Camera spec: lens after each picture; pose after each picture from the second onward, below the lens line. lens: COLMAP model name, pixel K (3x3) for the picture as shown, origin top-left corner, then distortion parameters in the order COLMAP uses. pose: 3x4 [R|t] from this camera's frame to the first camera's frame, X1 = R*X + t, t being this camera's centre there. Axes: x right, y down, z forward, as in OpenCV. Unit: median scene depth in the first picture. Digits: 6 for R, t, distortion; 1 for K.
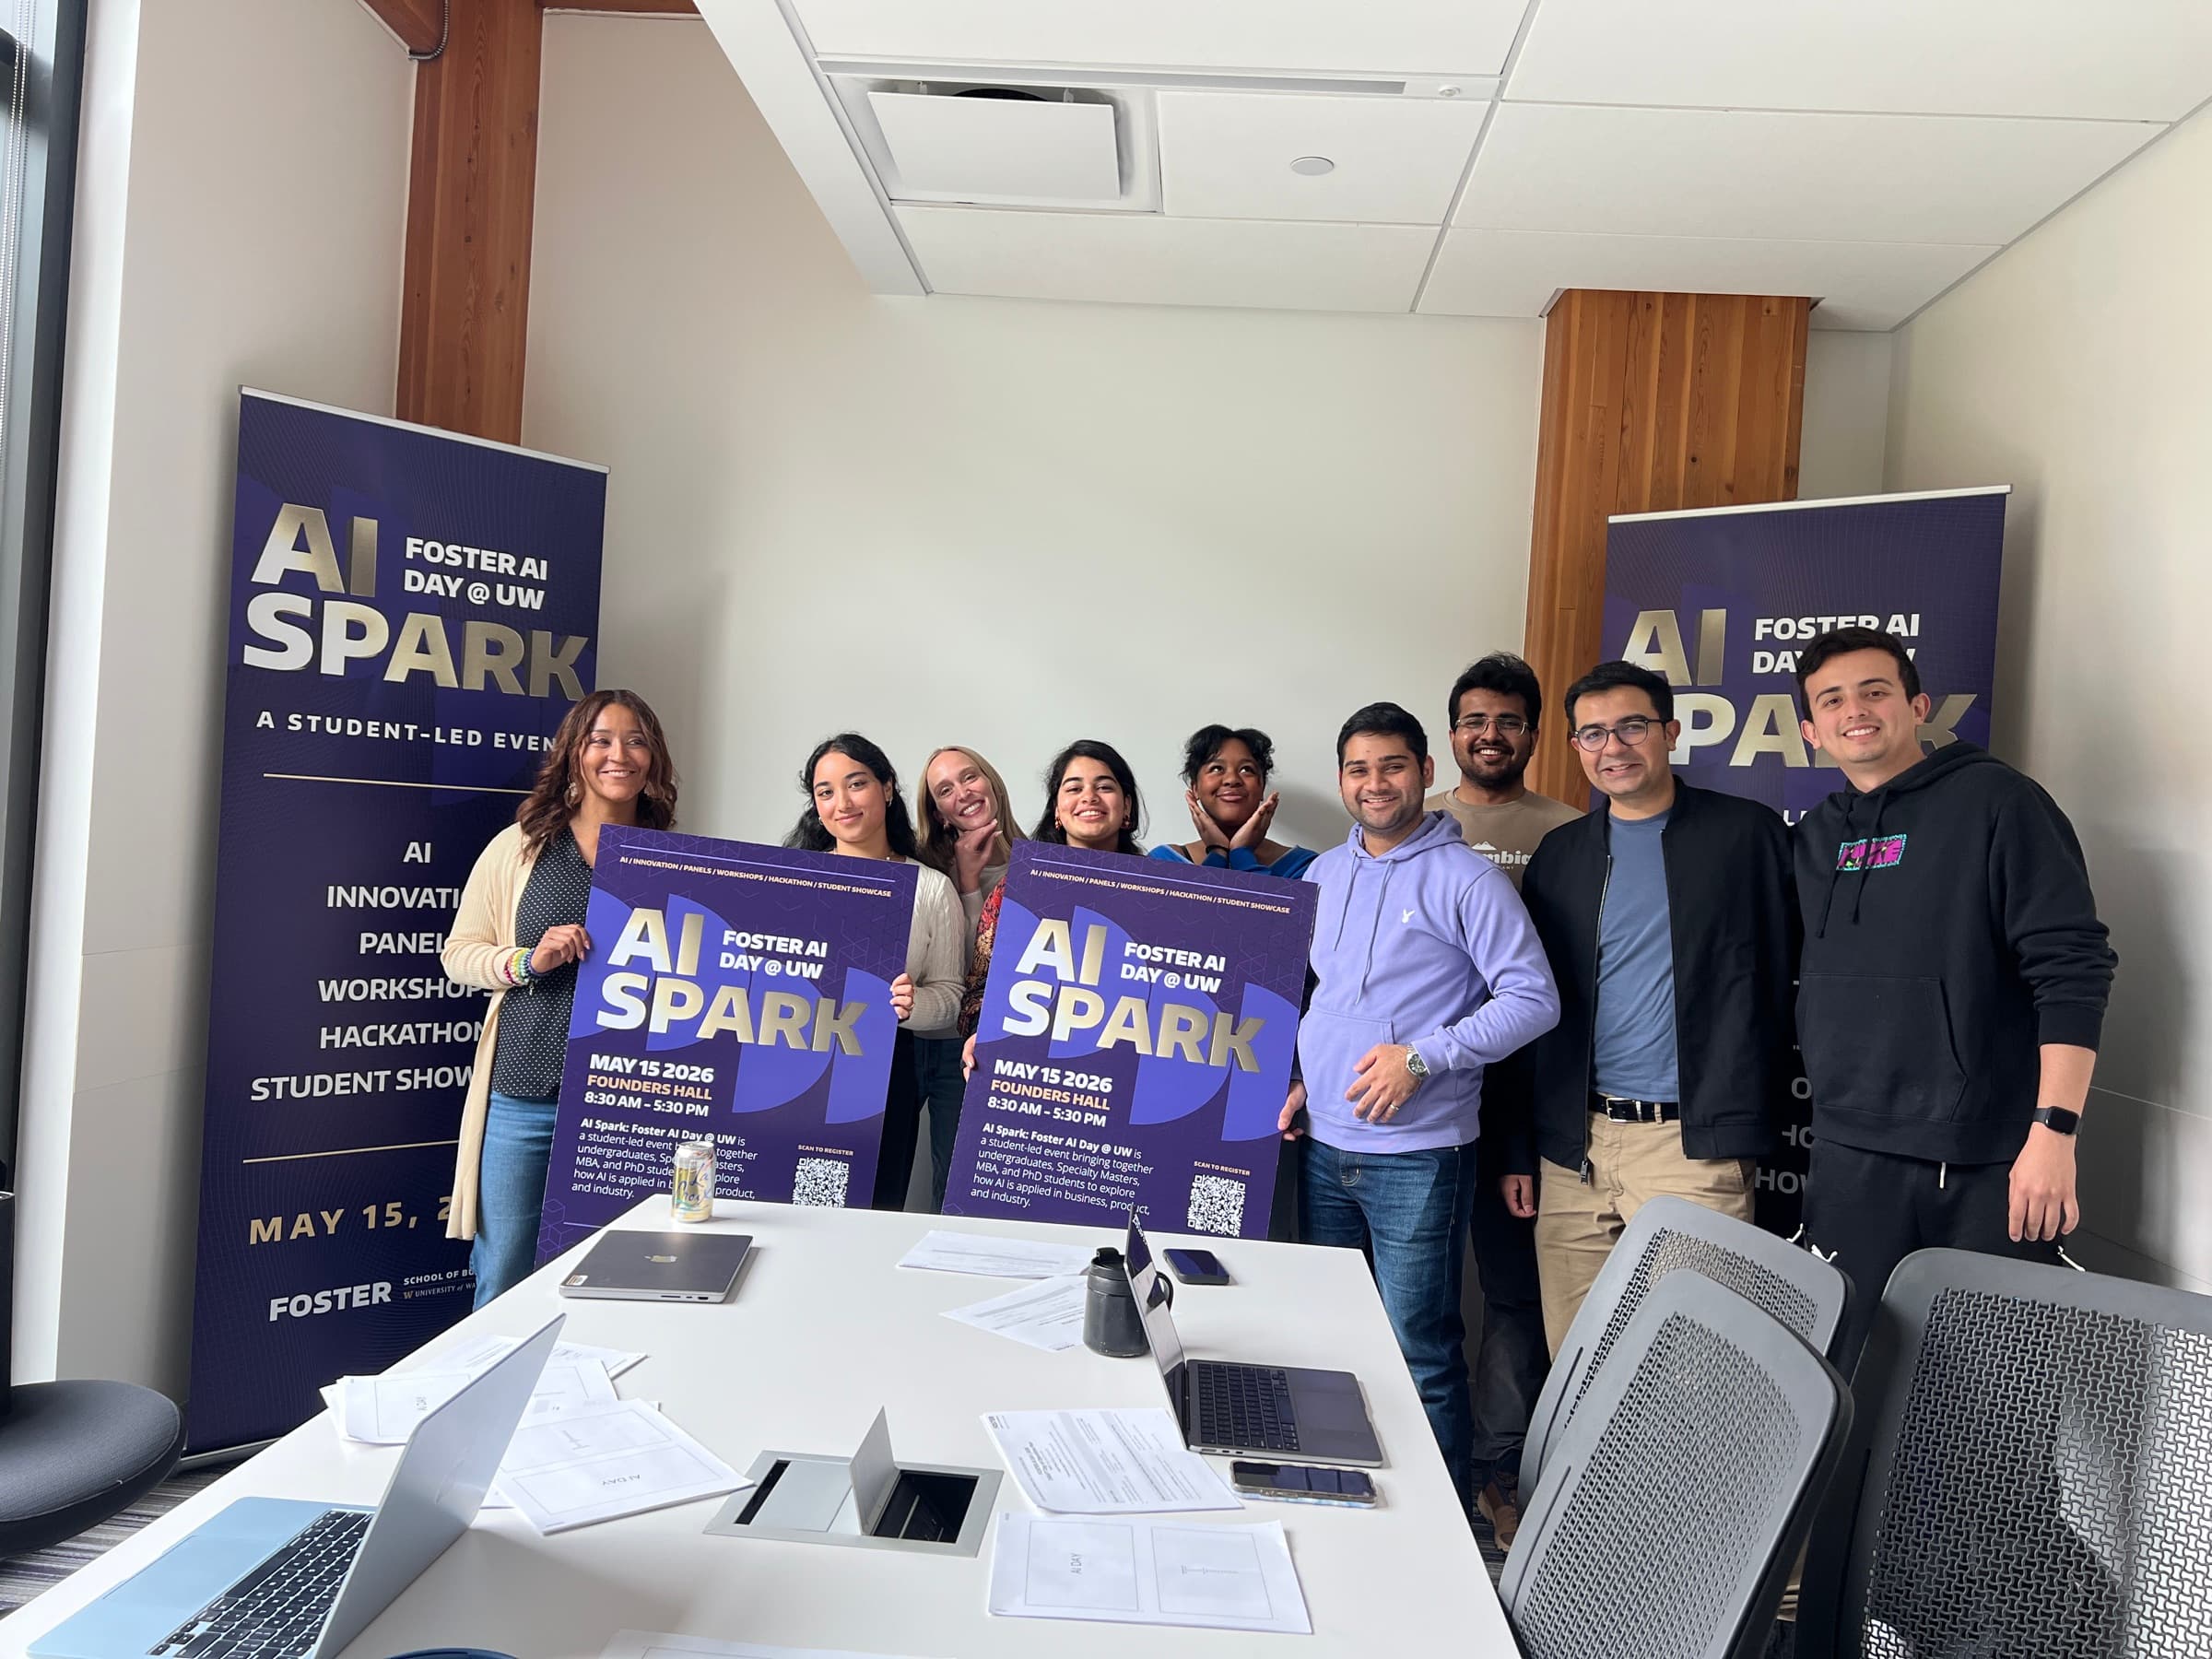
lens RADIAL K [[1664.3, 0, 1106.0], [0, 1664.3, 829.5], [0, 0, 1]] dist [0.052241, -0.000379]
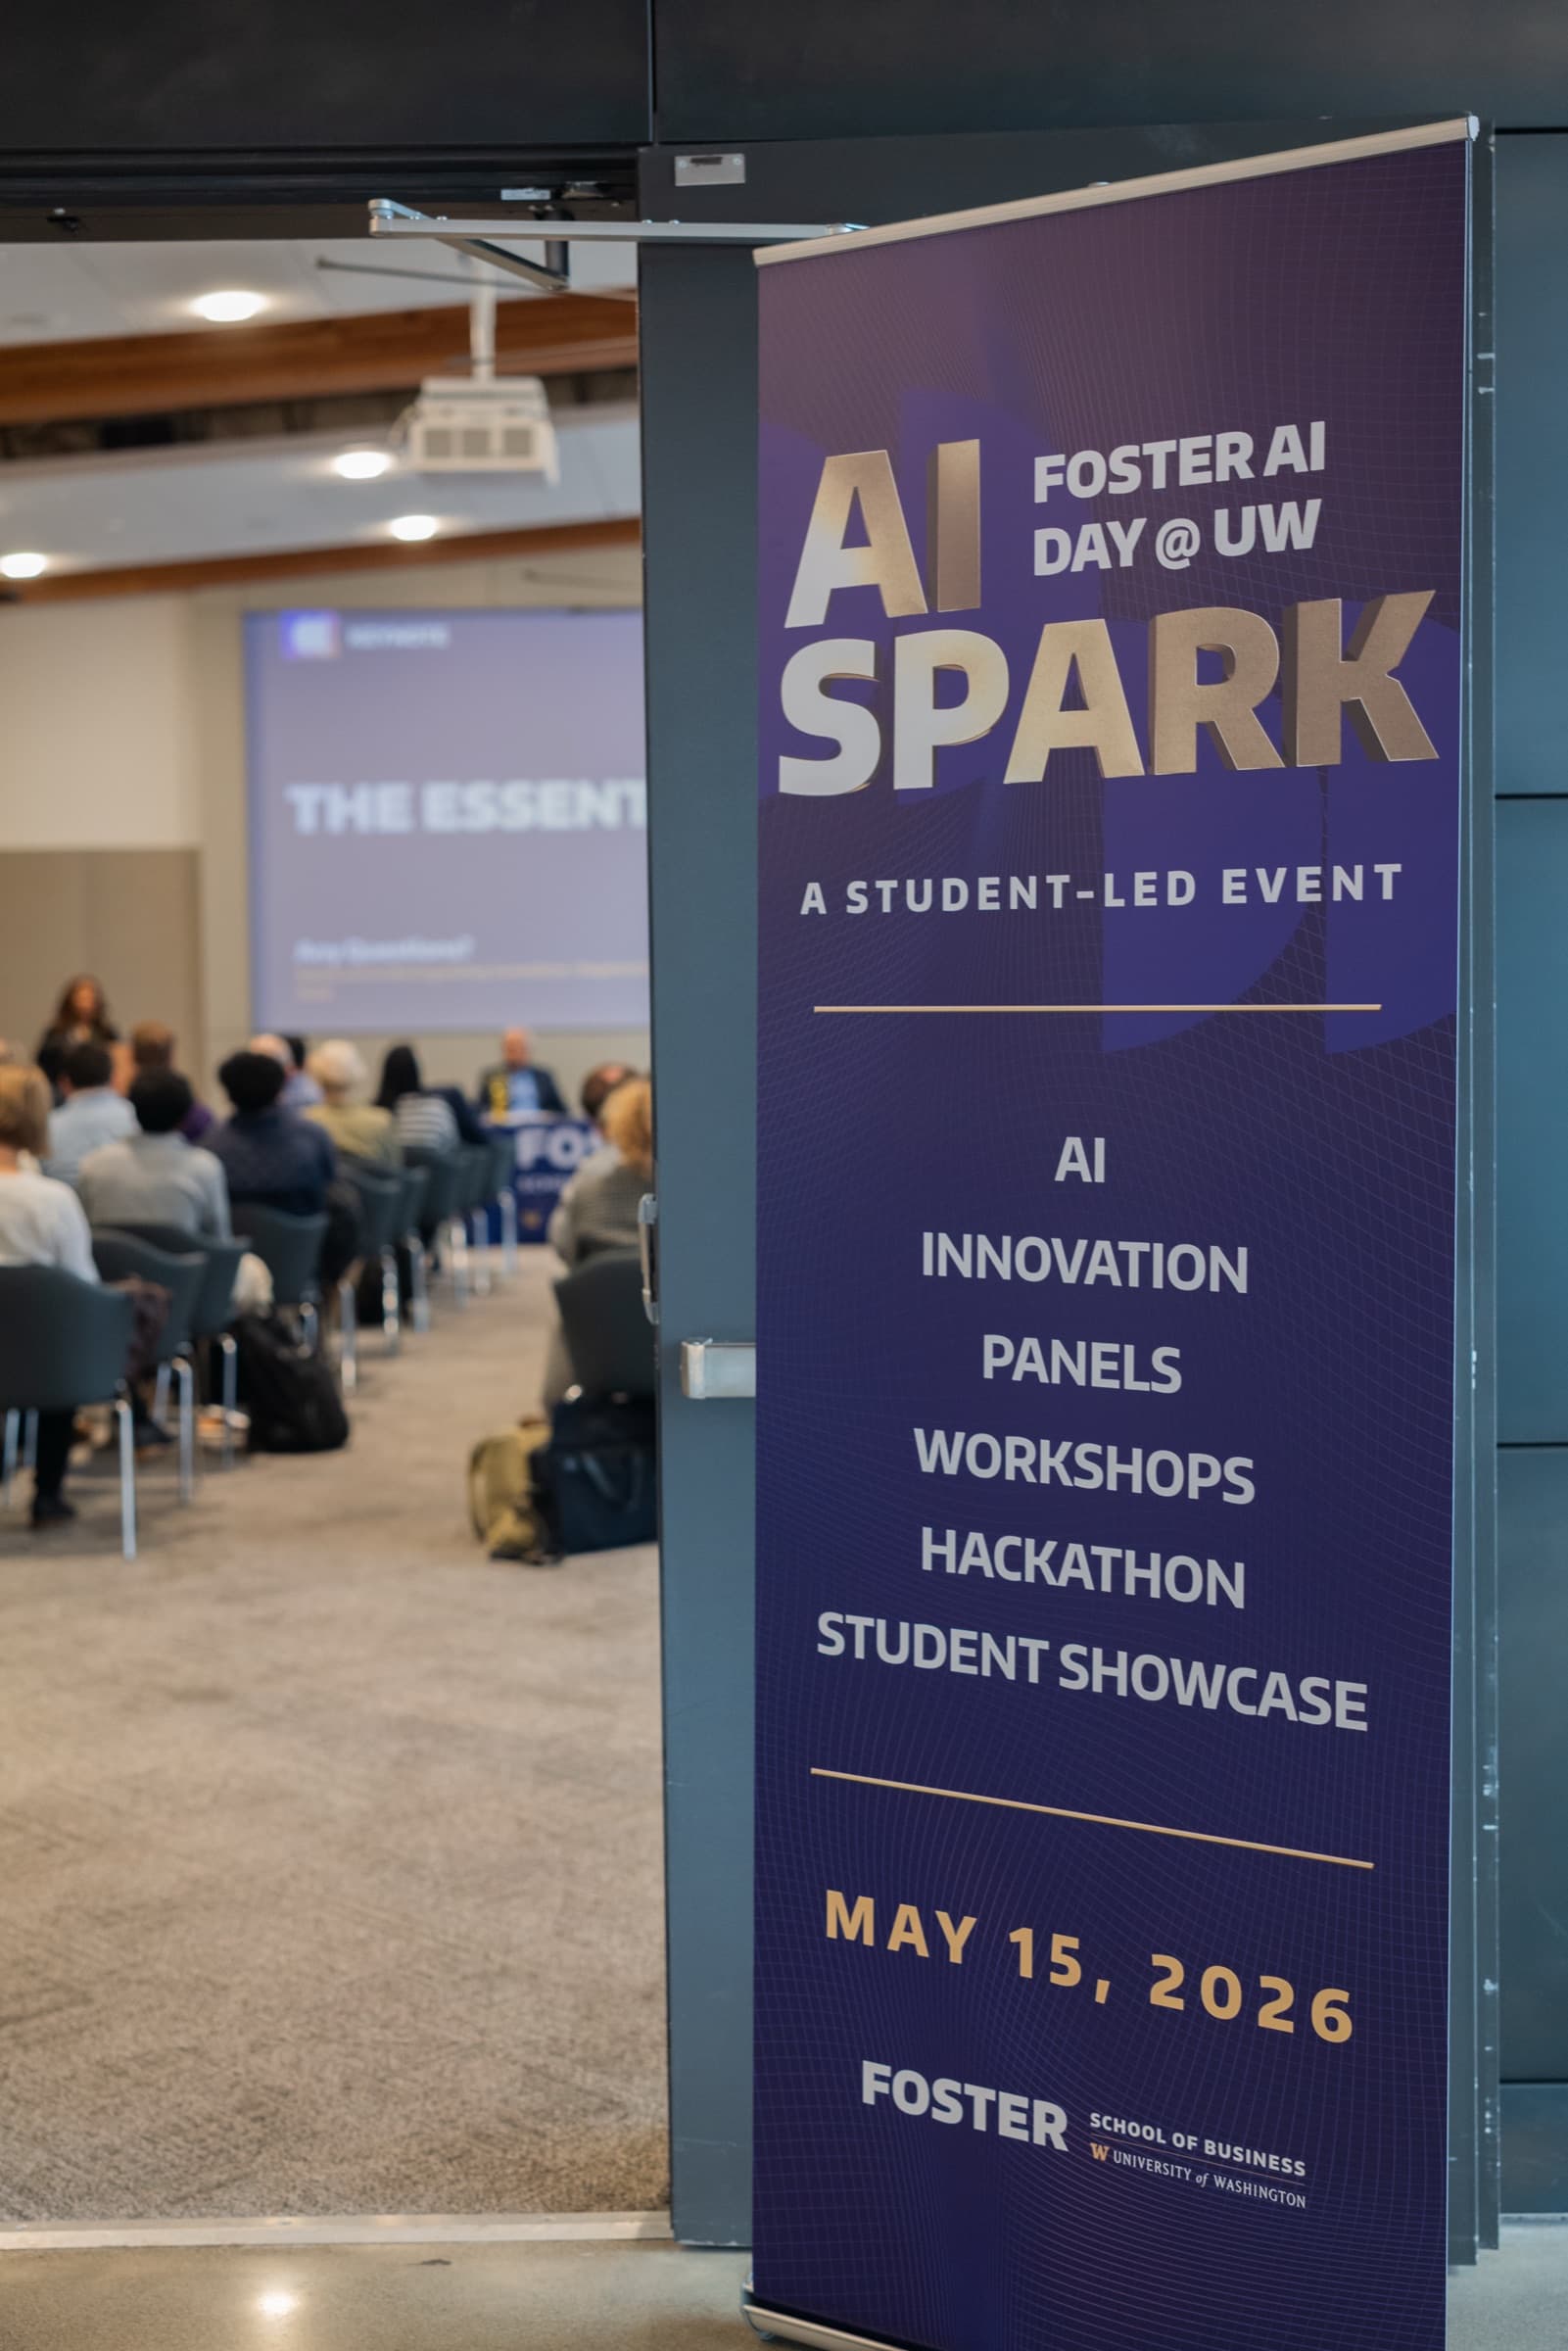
lens RADIAL K [[3323.2, 0, 784.0], [0, 3323.2, 1175.5], [0, 0, 1]] dist [0.021171, 0.214725]
pose [[0.128645, -0.005394, -0.991676, 0.461588], [0.020617, 0.999784, -0.002763, 0.019035], [0.991476, -0.020090, 0.128728, 0.826350]]
